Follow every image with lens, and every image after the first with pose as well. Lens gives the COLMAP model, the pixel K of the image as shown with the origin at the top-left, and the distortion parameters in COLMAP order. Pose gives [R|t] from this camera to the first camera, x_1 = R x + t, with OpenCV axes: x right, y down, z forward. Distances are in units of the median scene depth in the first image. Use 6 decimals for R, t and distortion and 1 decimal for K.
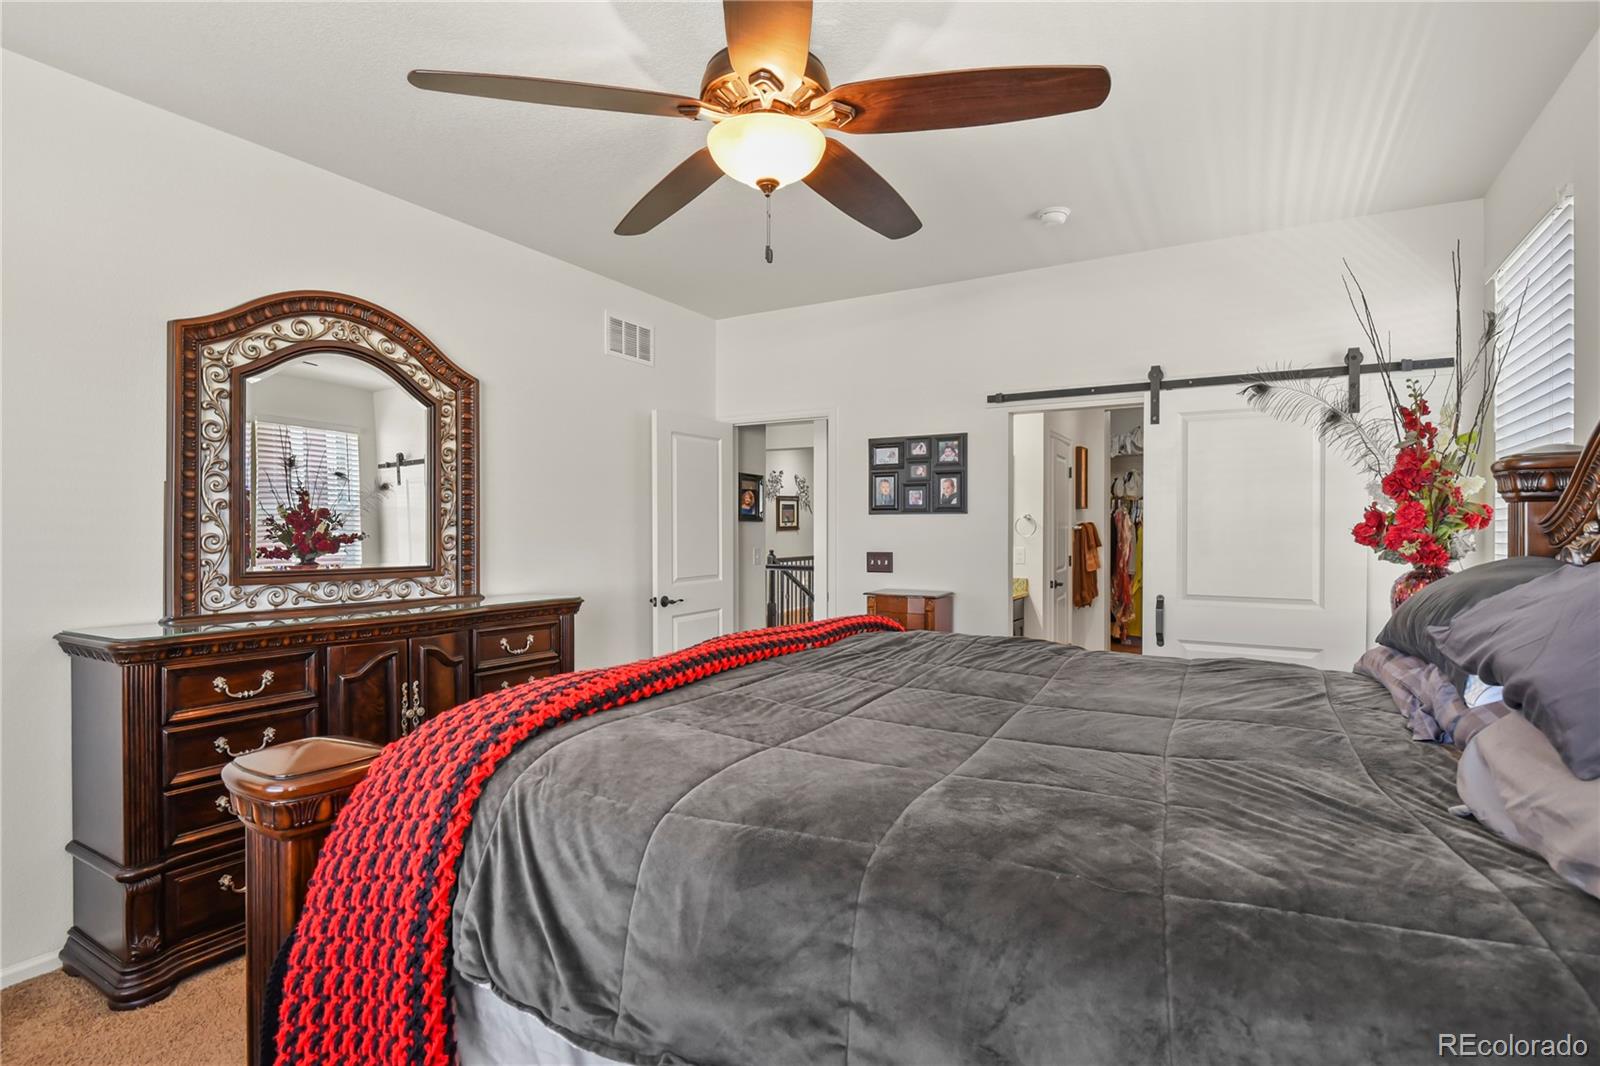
lens RADIAL K [[777.1, 0, 799.3], [0, 777.1, 538.0], [0, 0, 1]] dist [-0.007231, -0.002883]
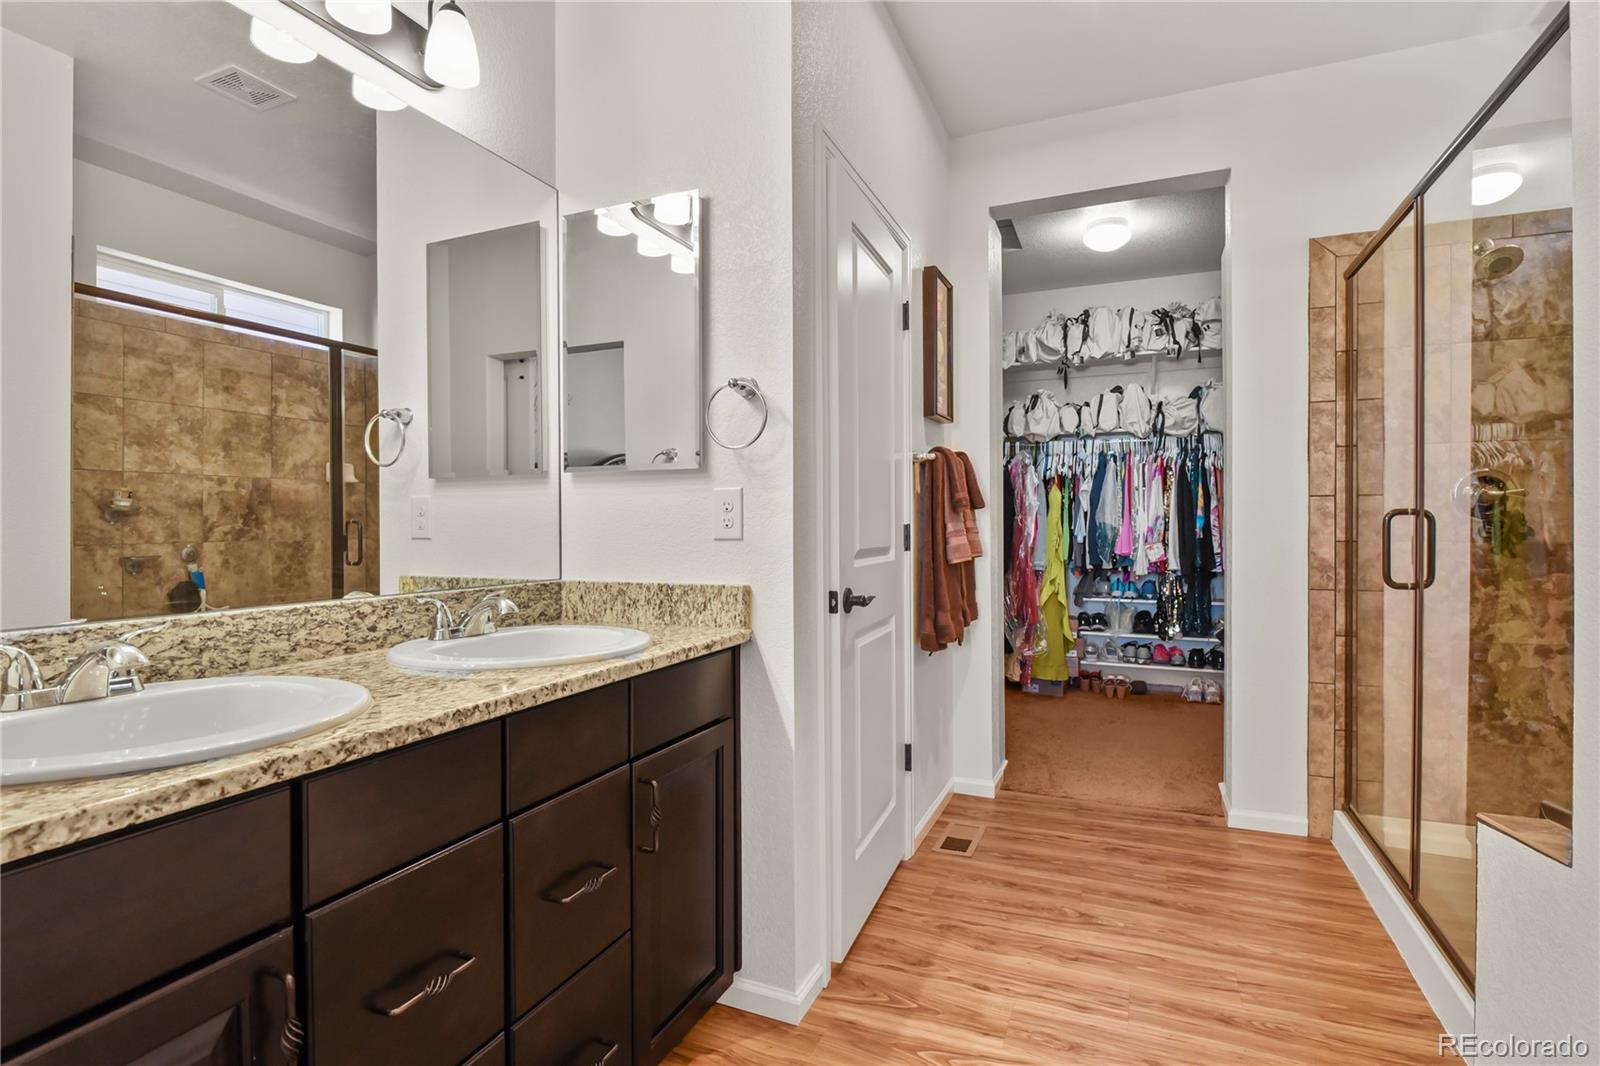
lens RADIAL K [[777.1, 0, 800.4], [0, 777.1, 537.7], [0, 0, 1]] dist [-0.007231, -0.002883]
pose [[0.992065, -0.005585, 0.125603, 0.195374], [0.005598, 0.999984, 0.000246, 0.023530], [-0.125602, 0.000459, 0.992081, 0.487784]]
